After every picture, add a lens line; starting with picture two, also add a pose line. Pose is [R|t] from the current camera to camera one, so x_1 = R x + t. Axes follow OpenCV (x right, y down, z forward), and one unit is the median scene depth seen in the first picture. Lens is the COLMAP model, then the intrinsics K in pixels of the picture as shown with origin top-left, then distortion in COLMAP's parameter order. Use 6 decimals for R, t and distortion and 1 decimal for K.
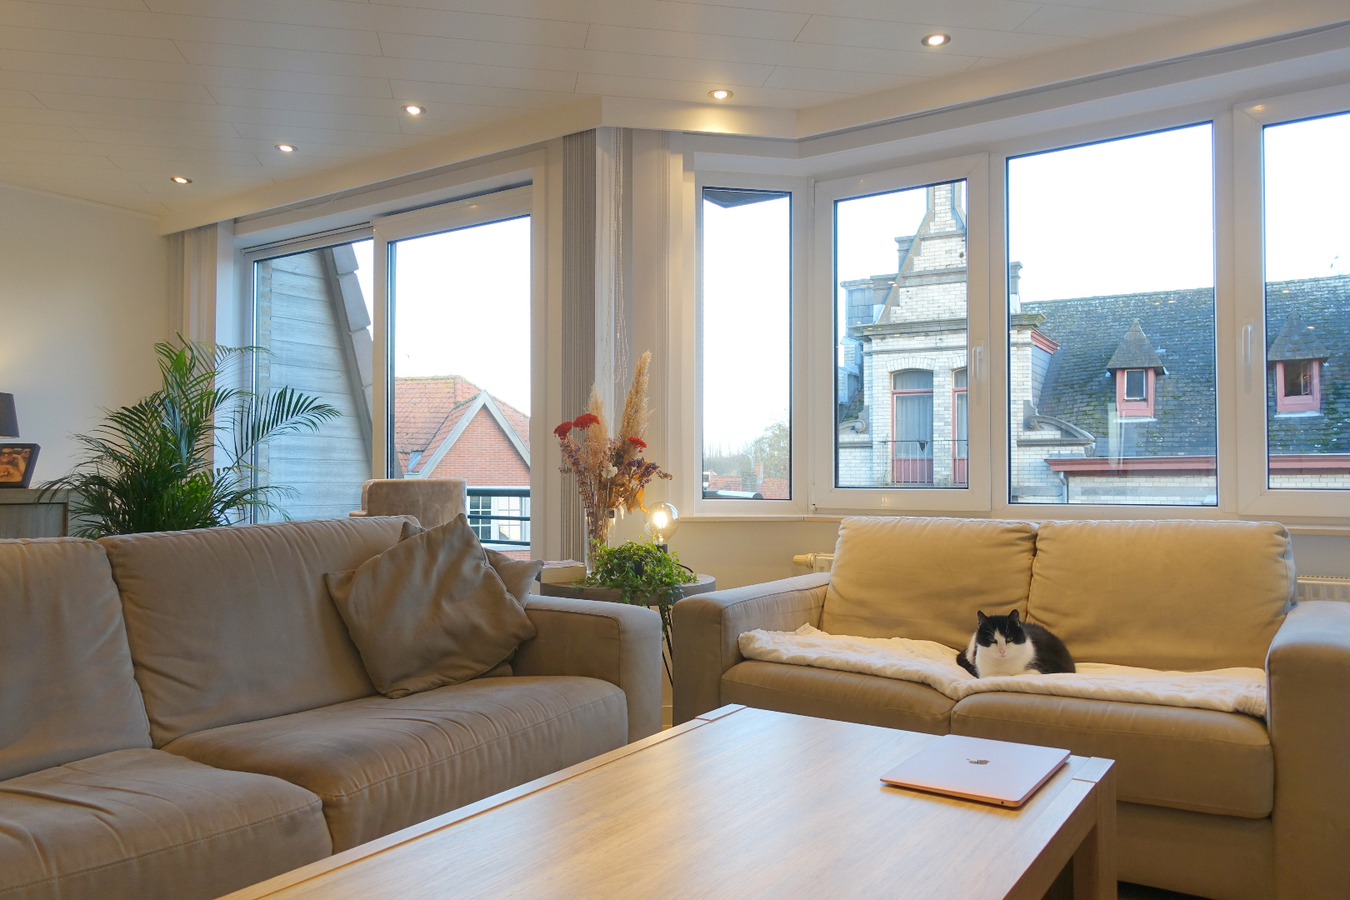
lens RADIAL K [[985.7, 0, 675.0], [0, 985.7, 450.0], [0, 0, 1]] dist [-0.002379, -0.001930]
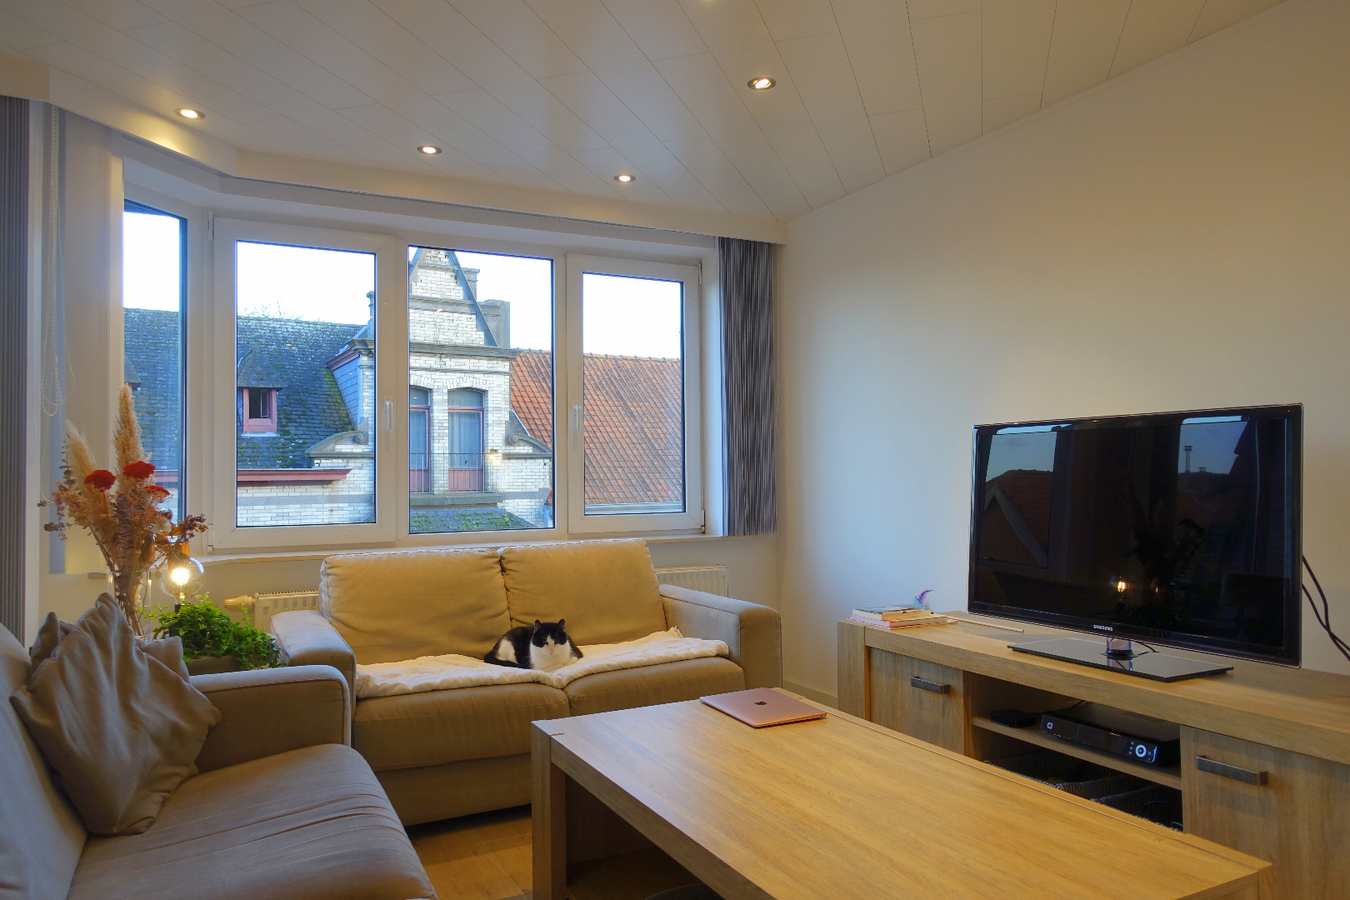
lens RADIAL K [[925.2, 0, 675.0], [0, 925.2, 450.0], [0, 0, 1]] dist [0.025335, 0.001861]
pose [[0.490273, 0.020030, 0.871339, -0.481118], [-0.012301, 0.999795, -0.016062, -0.033264], [-0.871482, -0.002843, 0.490419, 0.162288]]
